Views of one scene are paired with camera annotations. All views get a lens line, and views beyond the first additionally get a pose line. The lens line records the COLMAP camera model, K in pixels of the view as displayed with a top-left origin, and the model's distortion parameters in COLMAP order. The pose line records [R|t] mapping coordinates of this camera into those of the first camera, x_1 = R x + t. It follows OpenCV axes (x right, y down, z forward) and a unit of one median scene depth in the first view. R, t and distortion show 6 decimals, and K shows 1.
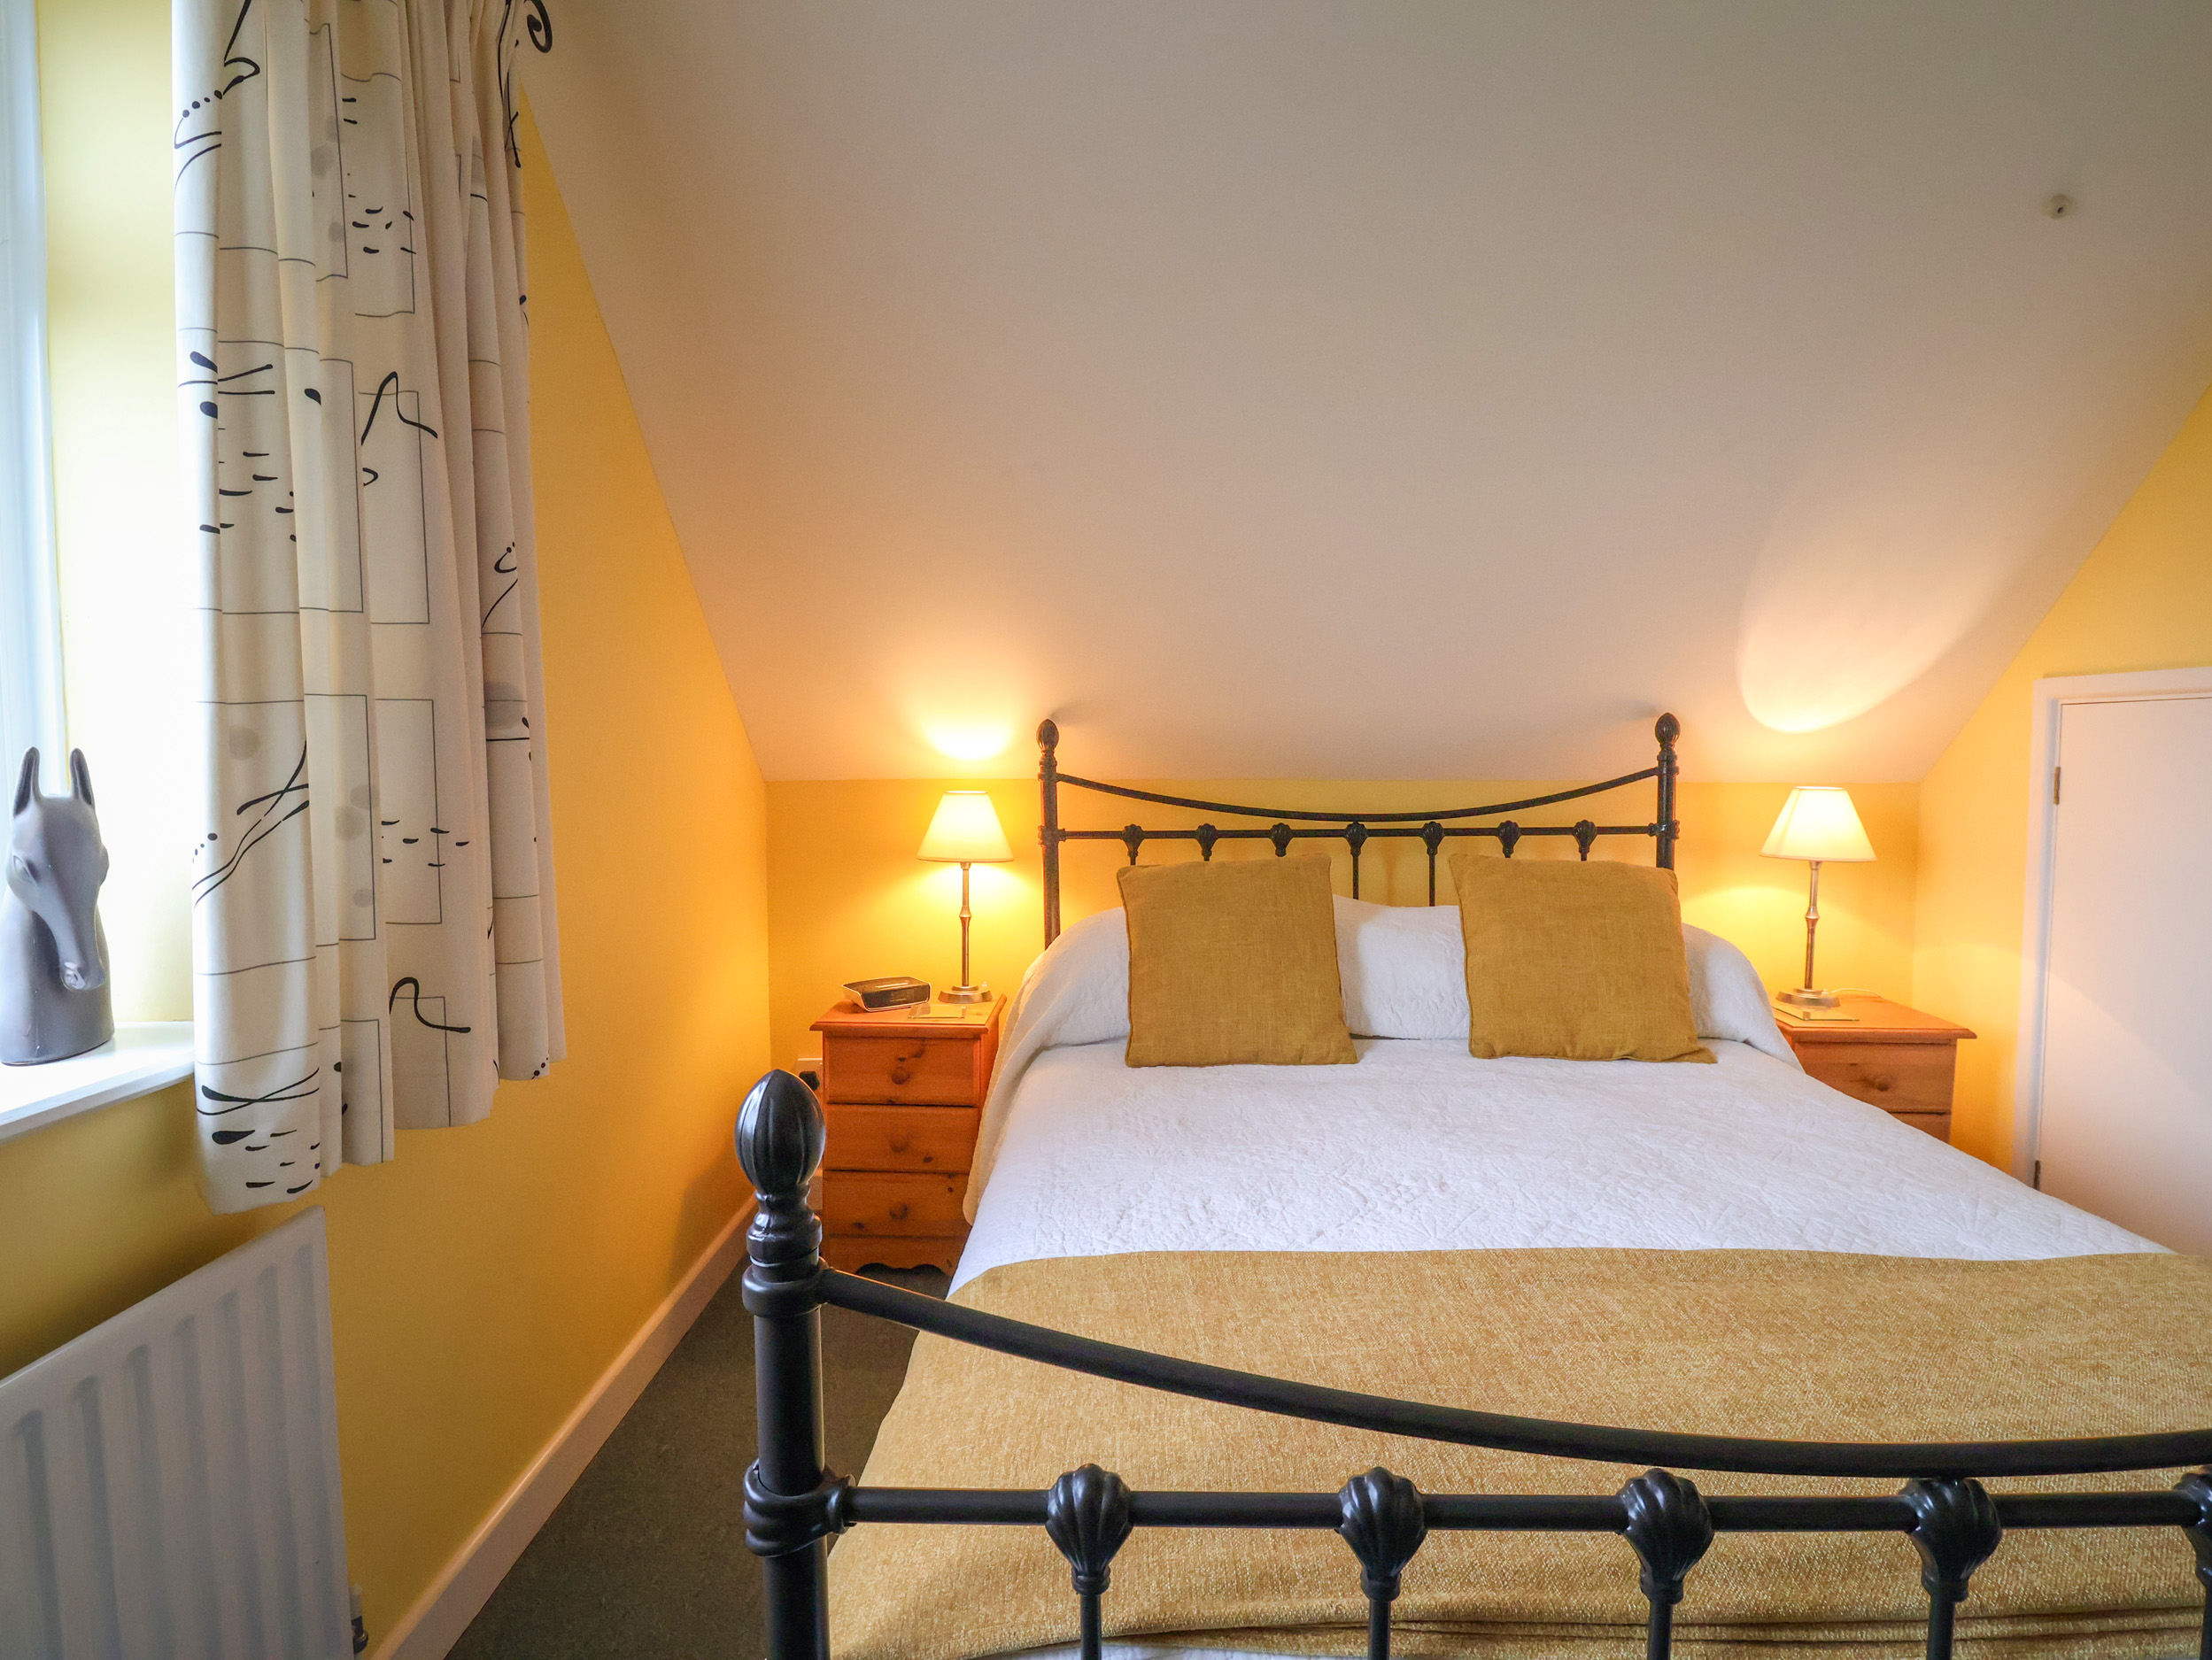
lens RADIAL K [[1159.2, 0, 1122.9], [0, 1159.2, 827.3], [0, 0, 1]] dist [0.002051, -0.014875]
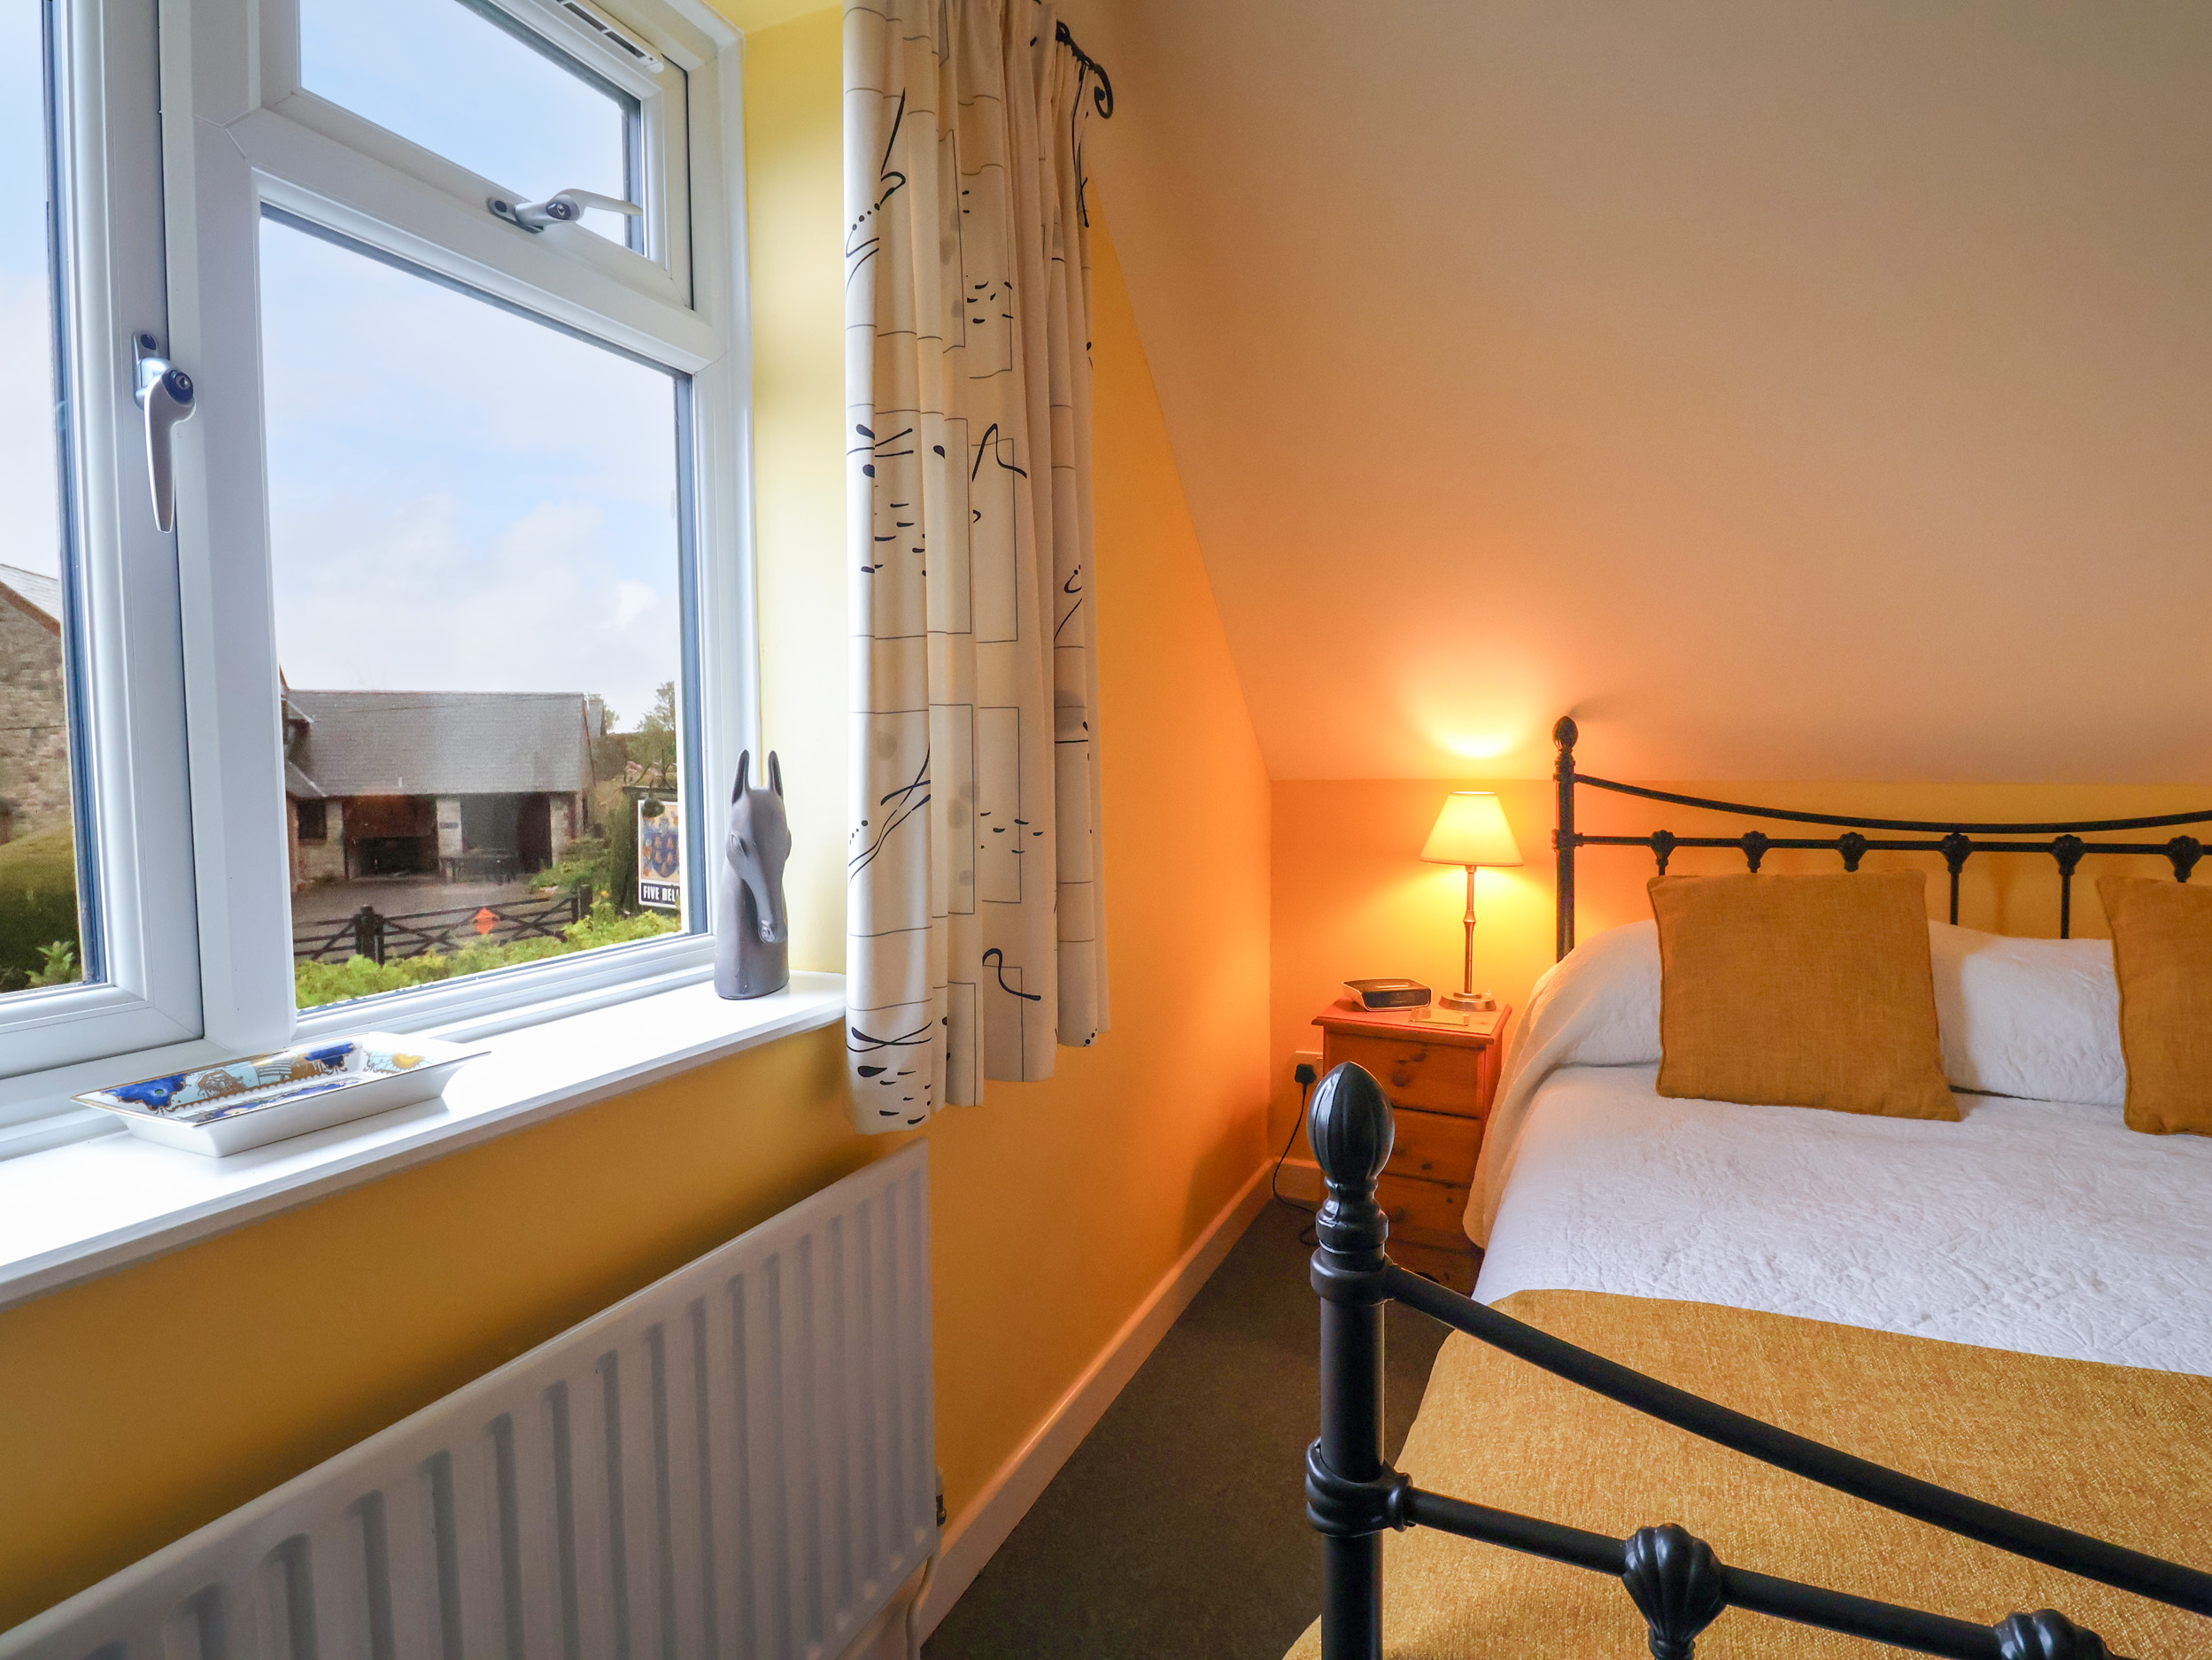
lens RADIAL K [[1159.2, 0, 1119.6], [0, 1159.2, 826.2], [0, 0, 1]] dist [0.002051, -0.014875]
pose [[0.917485, 0.021259, -0.397202, -0.031581], [-0.021607, 0.999760, 0.003600, 0.000663], [0.397183, 0.005279, 0.917724, -0.007701]]
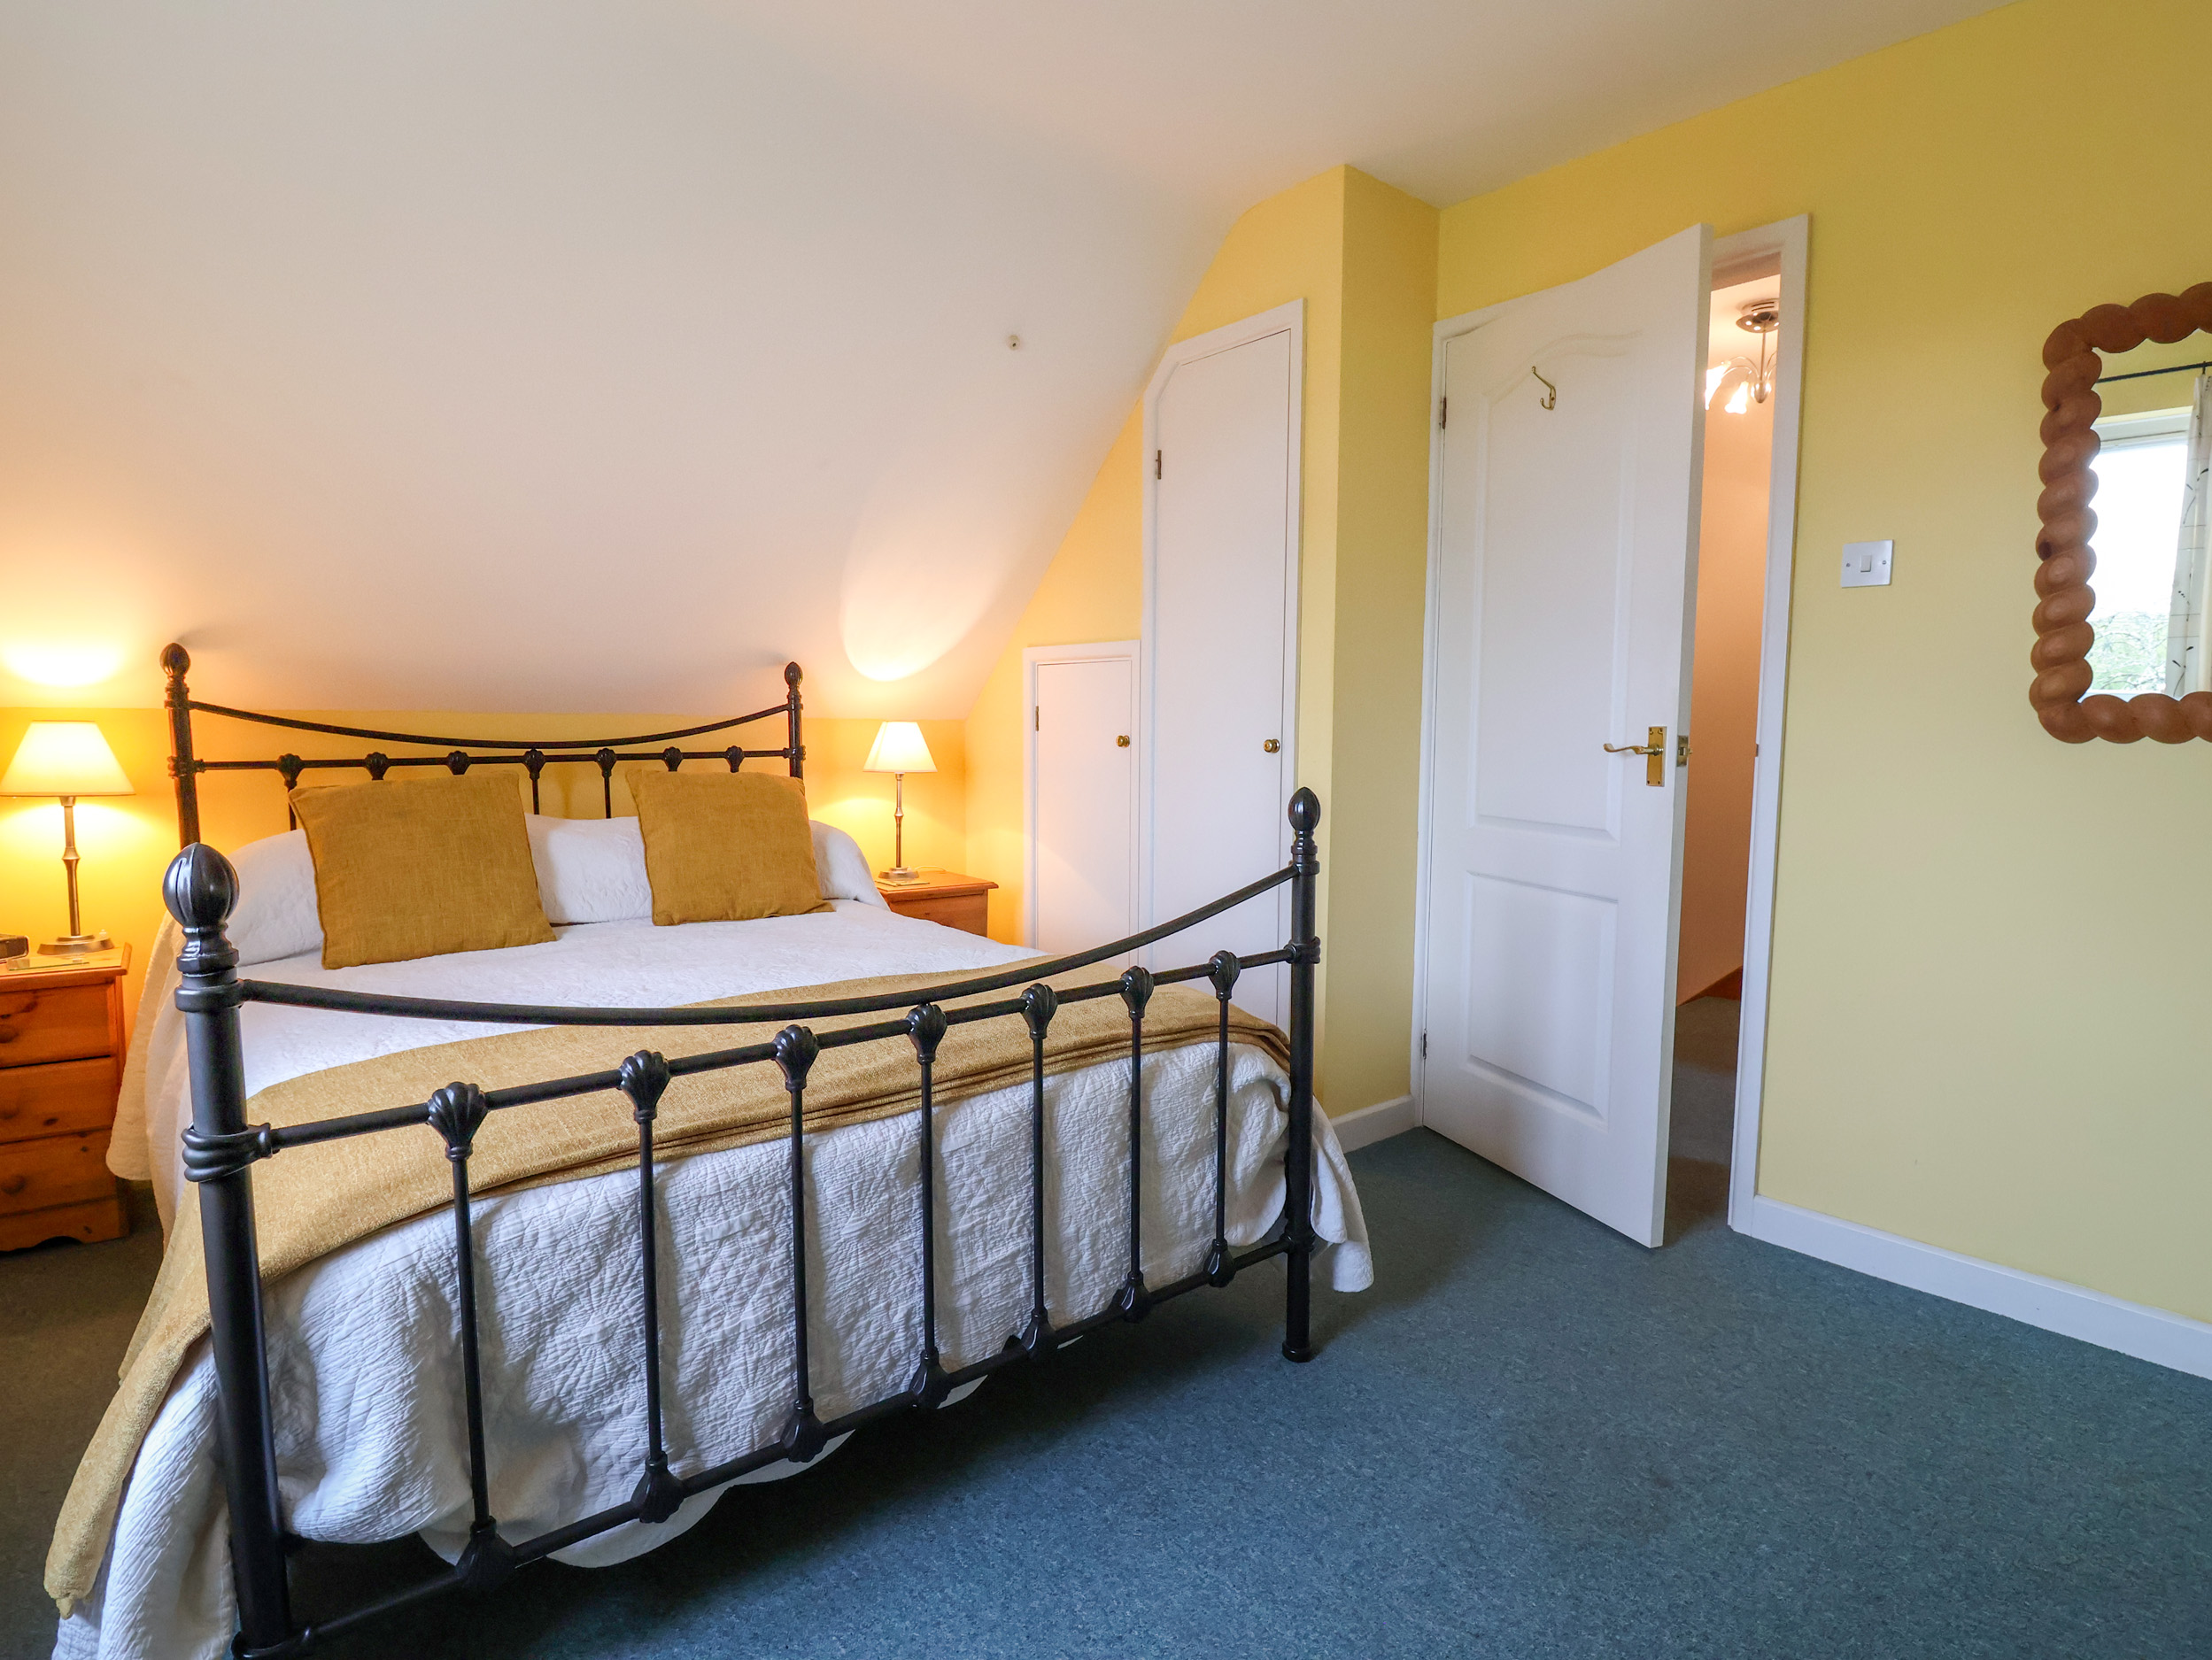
lens RADIAL K [[1159.2, 0, 1123.1], [0, 1159.2, 827.4], [0, 0, 1]] dist [0.002051, -0.014875]
pose [[0.761238, -0.050684, 0.646489, -0.134113], [0.032427, 0.998669, 0.040113, 0.064834], [-0.647661, -0.009572, 0.761868, -0.318306]]
